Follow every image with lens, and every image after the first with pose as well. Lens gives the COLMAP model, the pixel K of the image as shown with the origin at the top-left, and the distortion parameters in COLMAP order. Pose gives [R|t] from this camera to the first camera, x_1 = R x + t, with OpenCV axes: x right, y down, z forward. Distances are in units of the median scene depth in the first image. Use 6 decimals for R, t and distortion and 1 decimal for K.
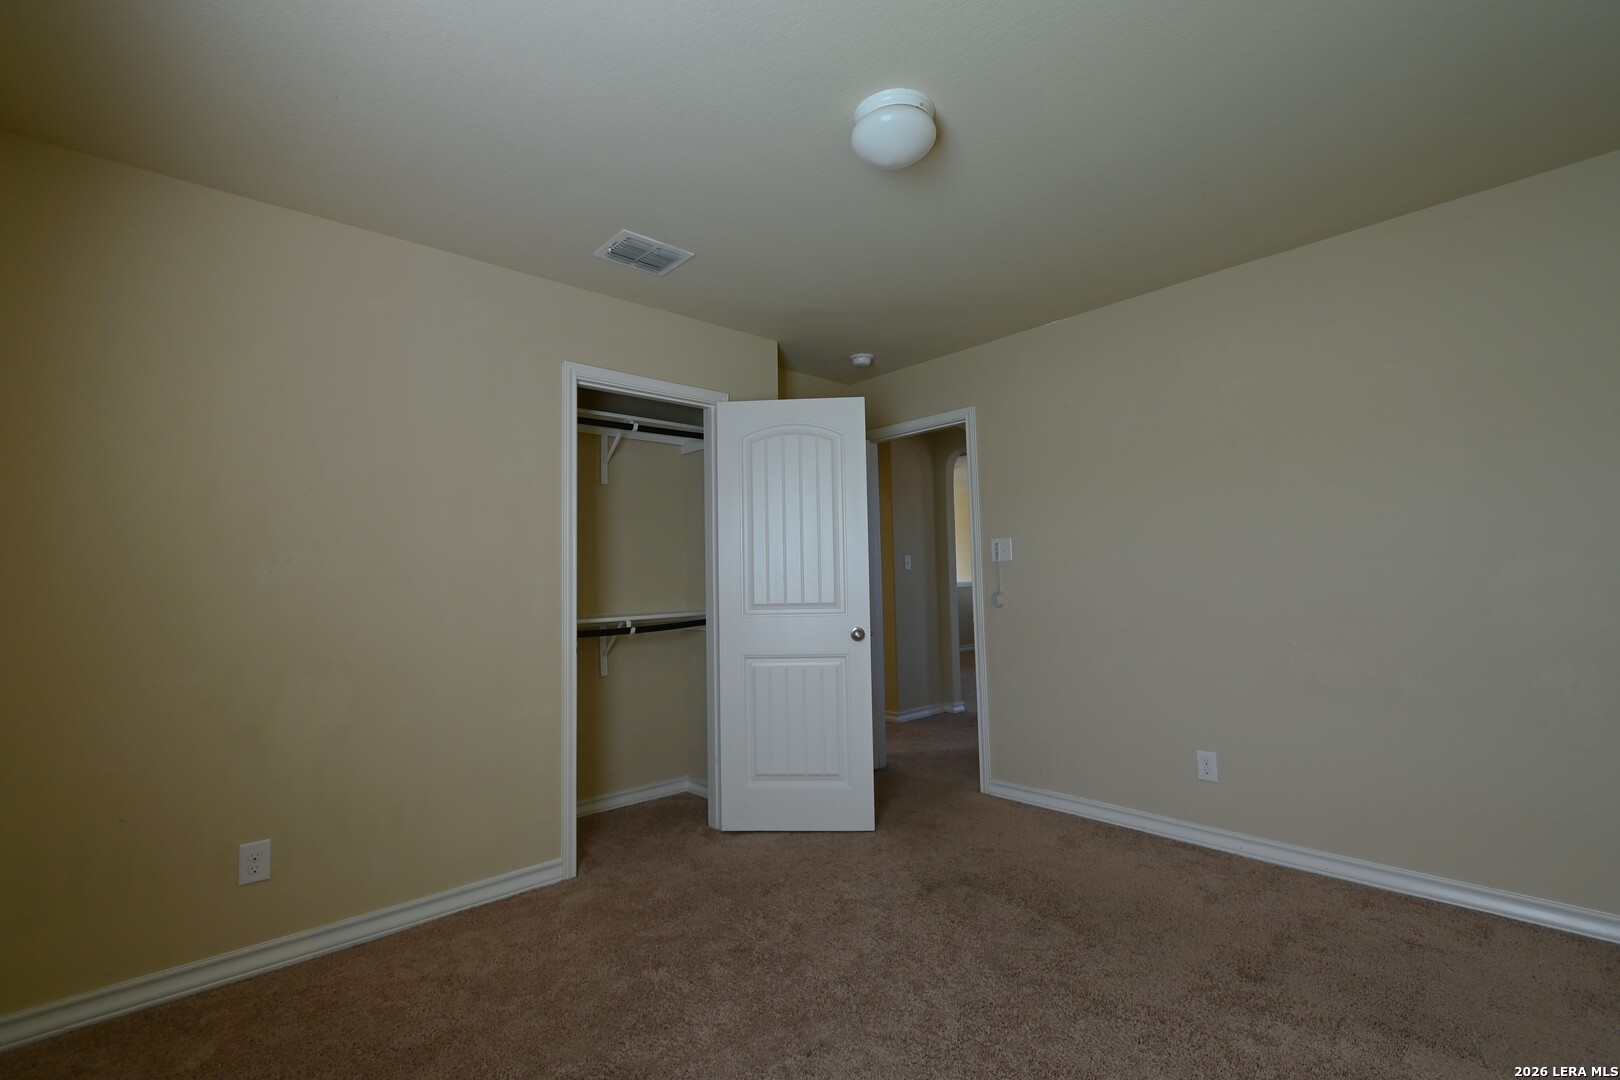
lens RADIAL K [[701.9, 0, 812.4], [0, 701.9, 535.1], [0, 0, 1]] dist [-0.003930, -0.003491]
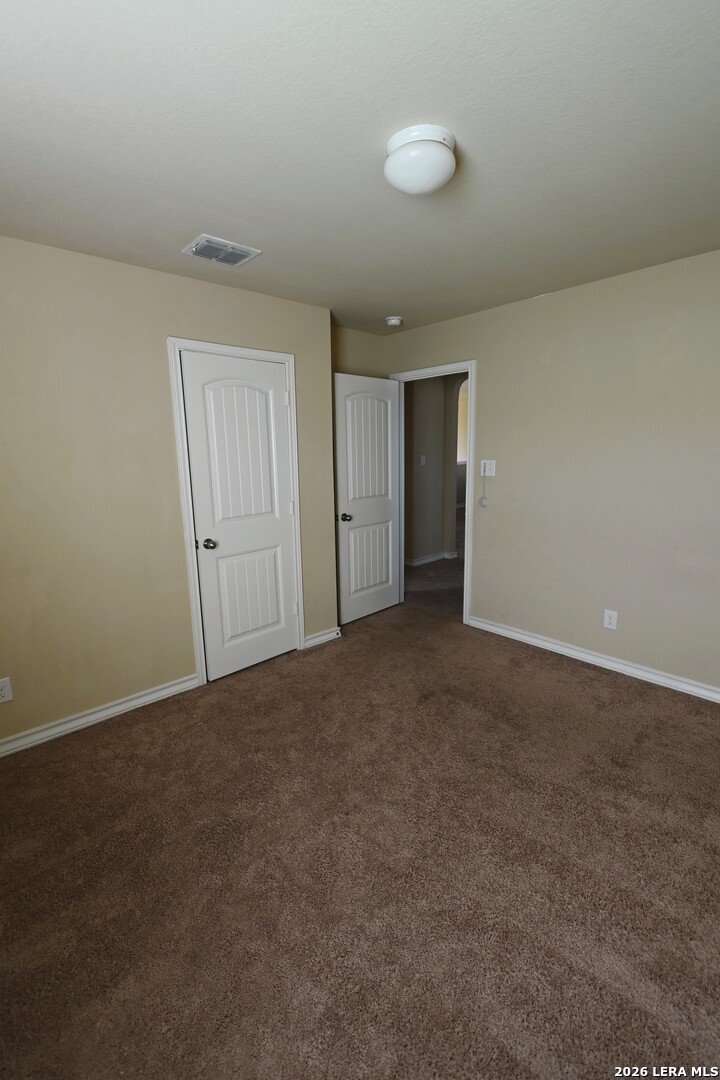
lens RADIAL K [[467.9, 0, 356.7], [0, 467.9, 540.6], [0, 0, 1]] dist [-0.003930, -0.003491]
pose [[0.999960, 0.005912, -0.006708, 0.015037], [-0.004015, 0.967197, 0.253997, -0.128375], [0.007990, -0.253960, 0.967182, 0.060392]]
